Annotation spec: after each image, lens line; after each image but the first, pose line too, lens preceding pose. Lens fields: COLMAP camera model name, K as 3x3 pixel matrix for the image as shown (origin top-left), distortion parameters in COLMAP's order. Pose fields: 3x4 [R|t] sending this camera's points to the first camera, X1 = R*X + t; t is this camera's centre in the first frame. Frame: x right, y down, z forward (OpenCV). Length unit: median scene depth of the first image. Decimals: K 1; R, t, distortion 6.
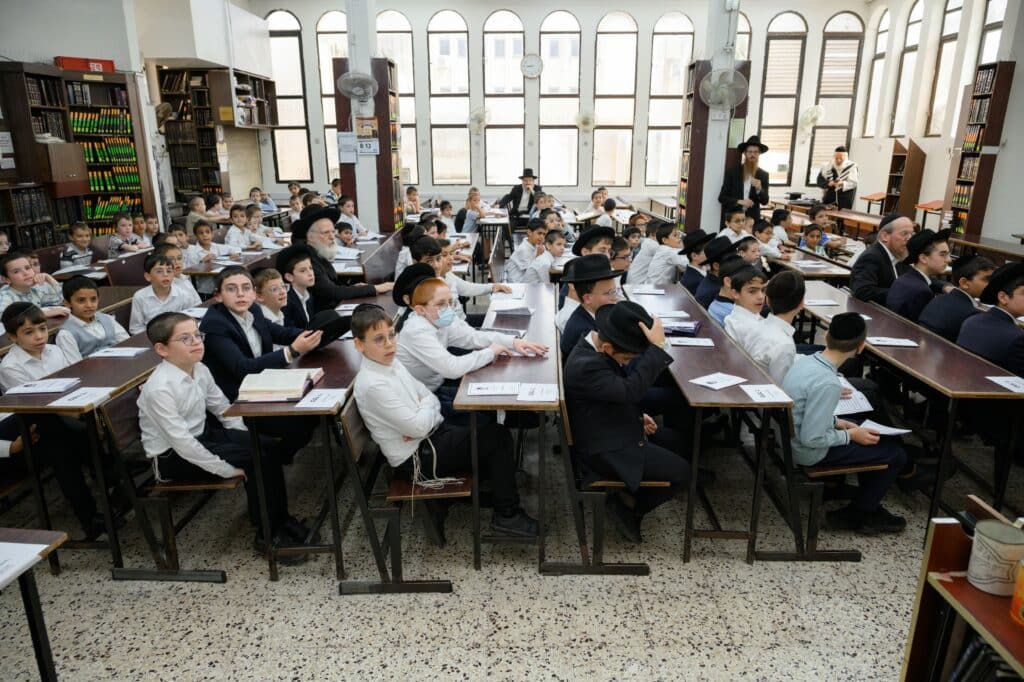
lens RADIAL K [[697.3, 0, 514.7], [0, 697.3, 344.0], [0, 0, 1]] dist [0.001293, -0.000817]
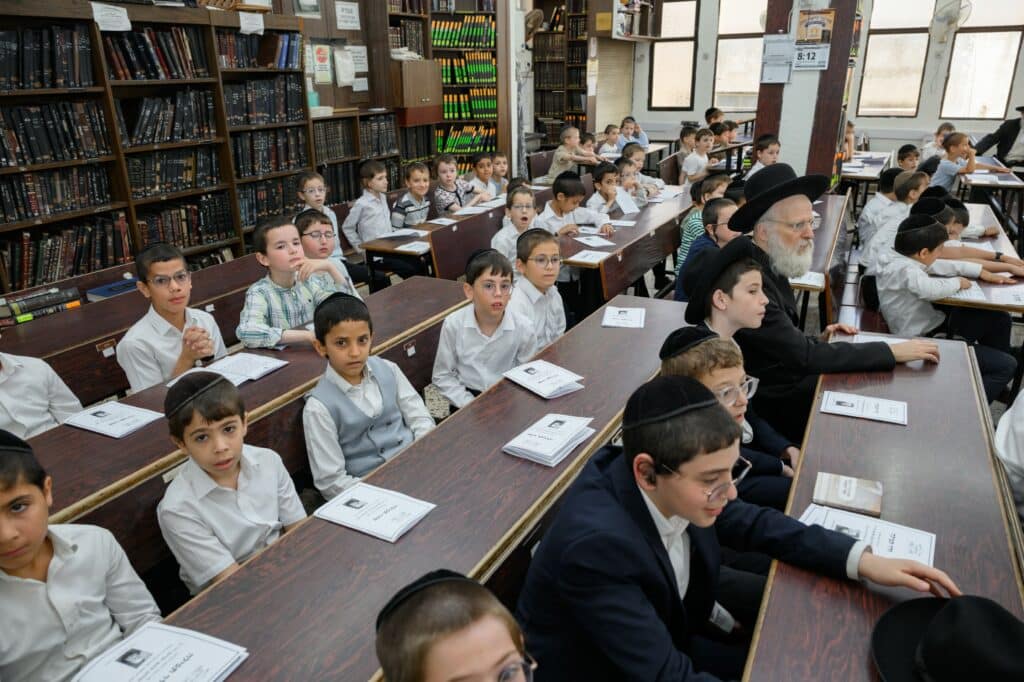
lens RADIAL K [[708.7, 0, 512.8], [0, 708.7, 347.5], [0, 0, 1]] dist [0.002777, -0.006851]
pose [[0.889078, 0.157992, -0.429627, -0.124334], [-0.114895, 0.985526, 0.124654, -0.063888], [0.443103, -0.061465, 0.894361, 0.257225]]
